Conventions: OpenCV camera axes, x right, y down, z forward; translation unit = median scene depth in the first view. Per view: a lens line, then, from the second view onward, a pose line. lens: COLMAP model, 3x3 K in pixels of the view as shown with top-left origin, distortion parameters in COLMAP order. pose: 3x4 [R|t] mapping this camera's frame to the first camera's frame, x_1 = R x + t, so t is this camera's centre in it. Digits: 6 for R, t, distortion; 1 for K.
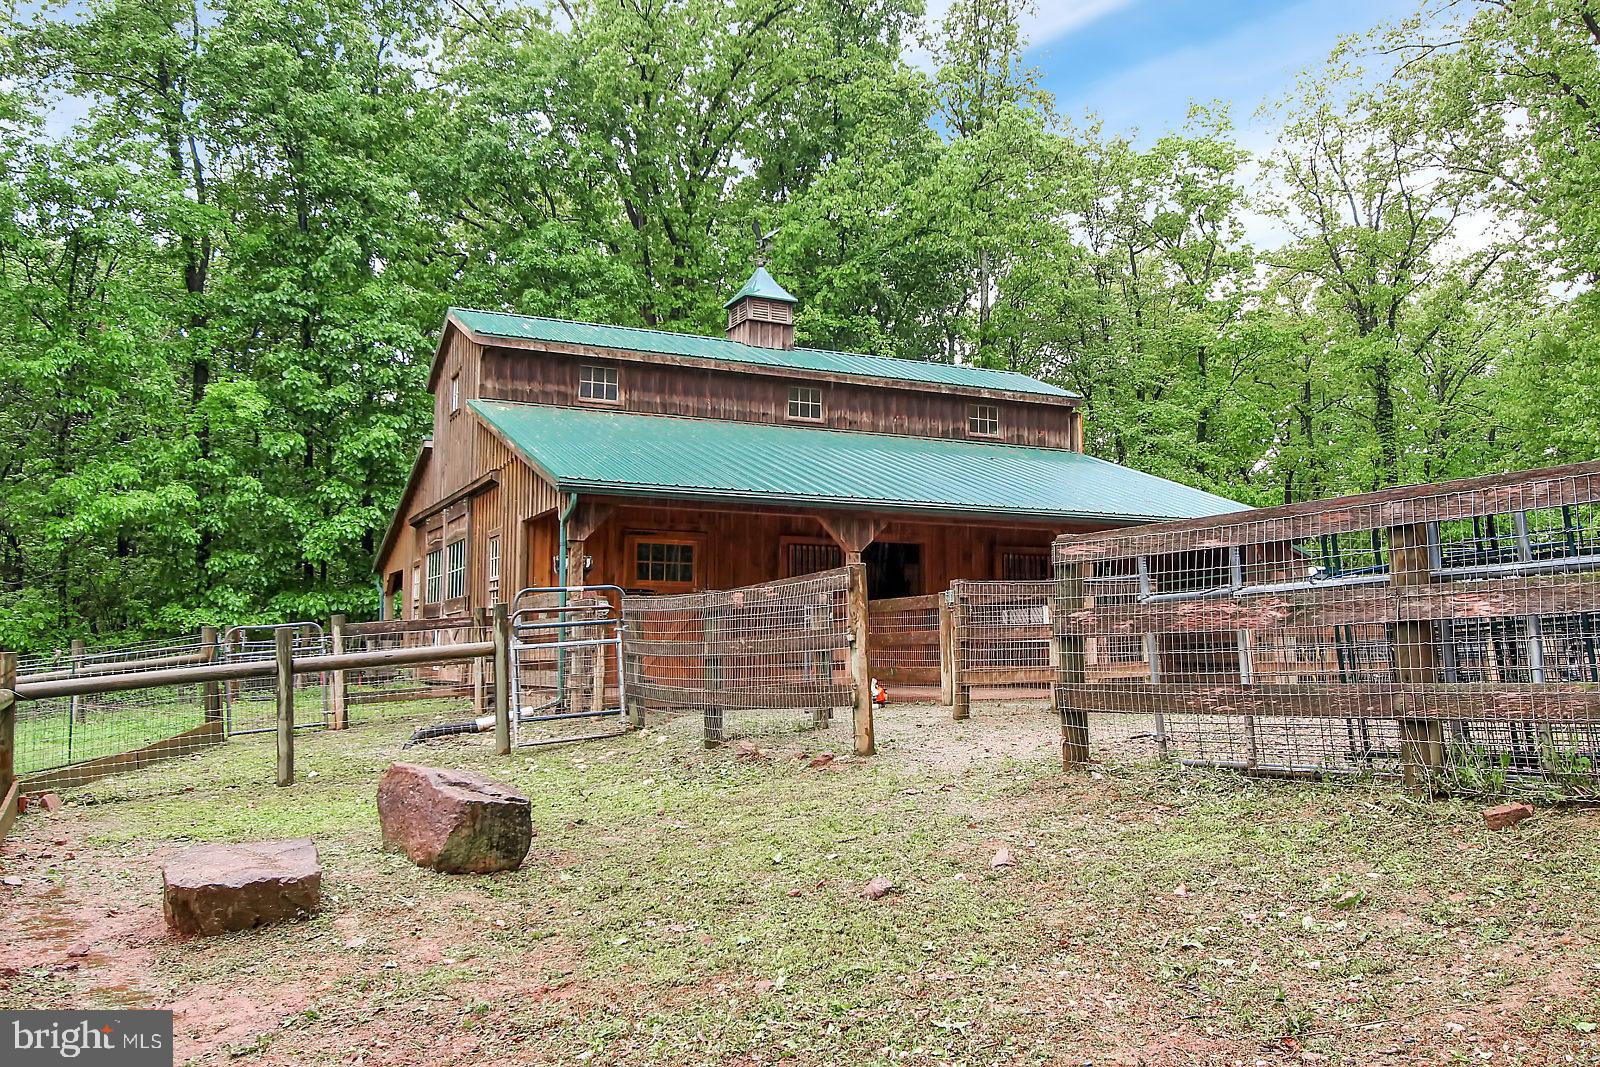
lens RADIAL K [[1328.6, 0, 800.0], [0, 1328.6, 533.5], [0, 0, 1]] dist [0.000263, -0.000027]
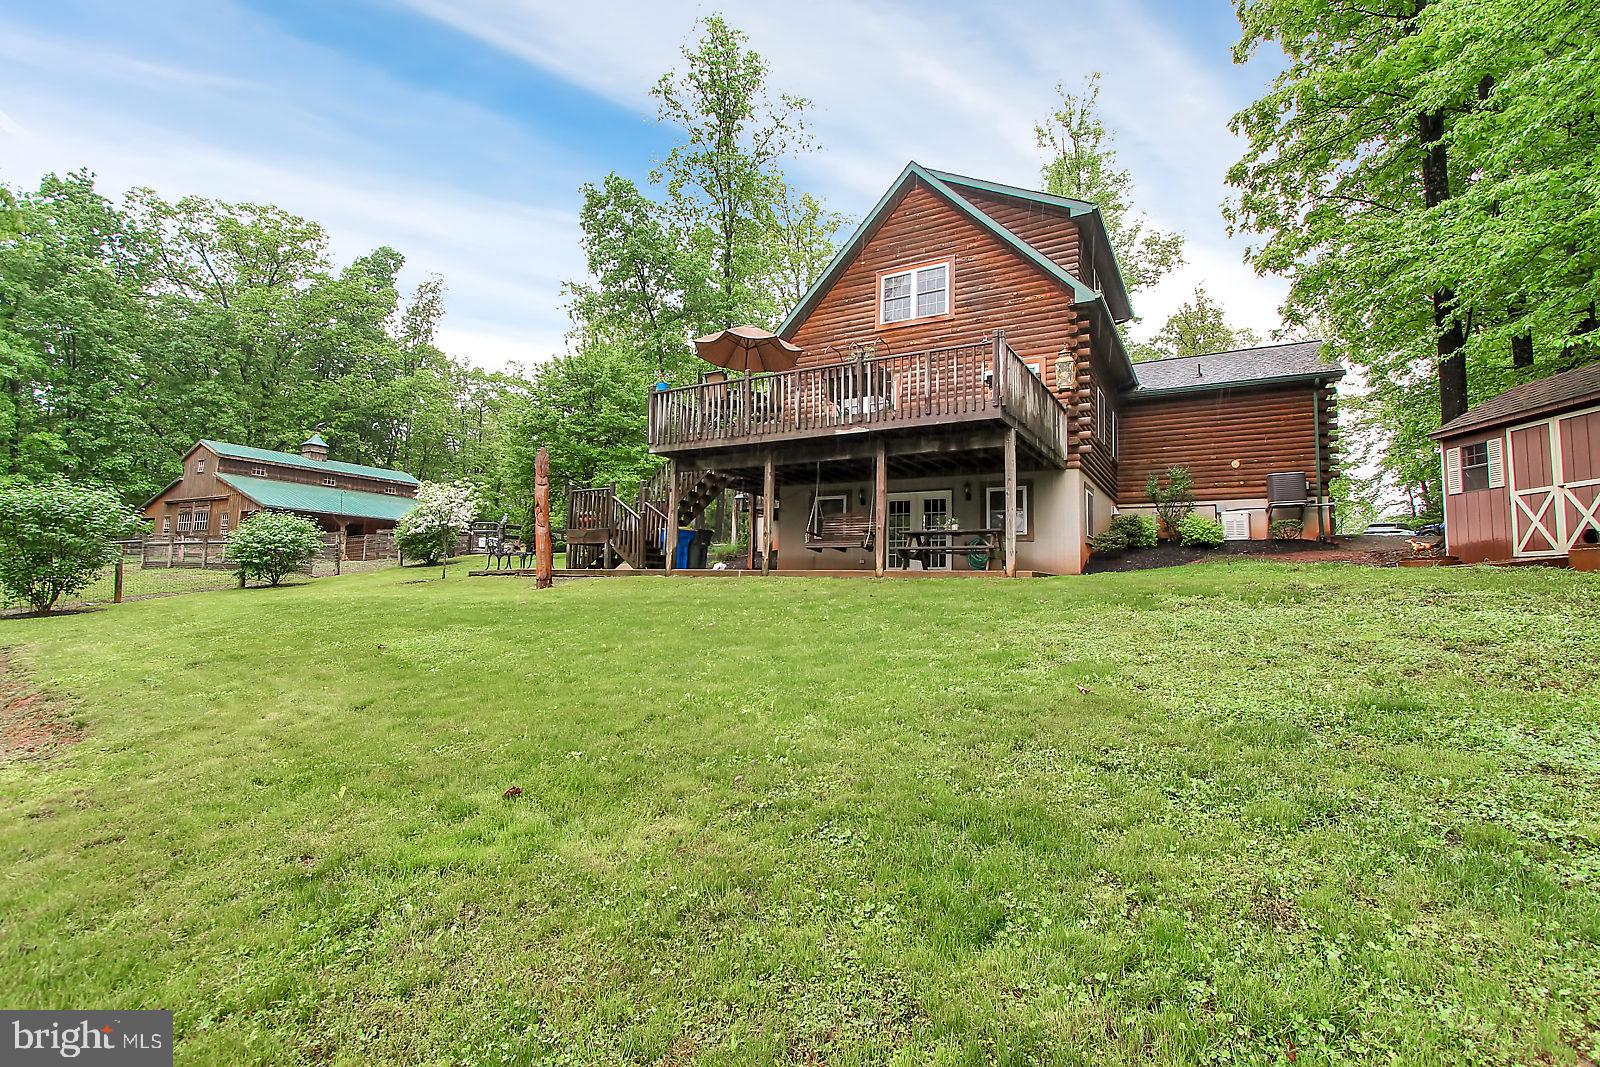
lens RADIAL K [[734.1, 0, 800.0], [0, 734.1, 533.5], [0, 0, 1]] dist [-0.000314, -0.000165]
pose [[0.820638, 0.068534, 0.567324, -0.063456], [-0.079038, 0.996853, -0.006093, -0.045047], [-0.565956, -0.039840, 0.823472, -1.228777]]
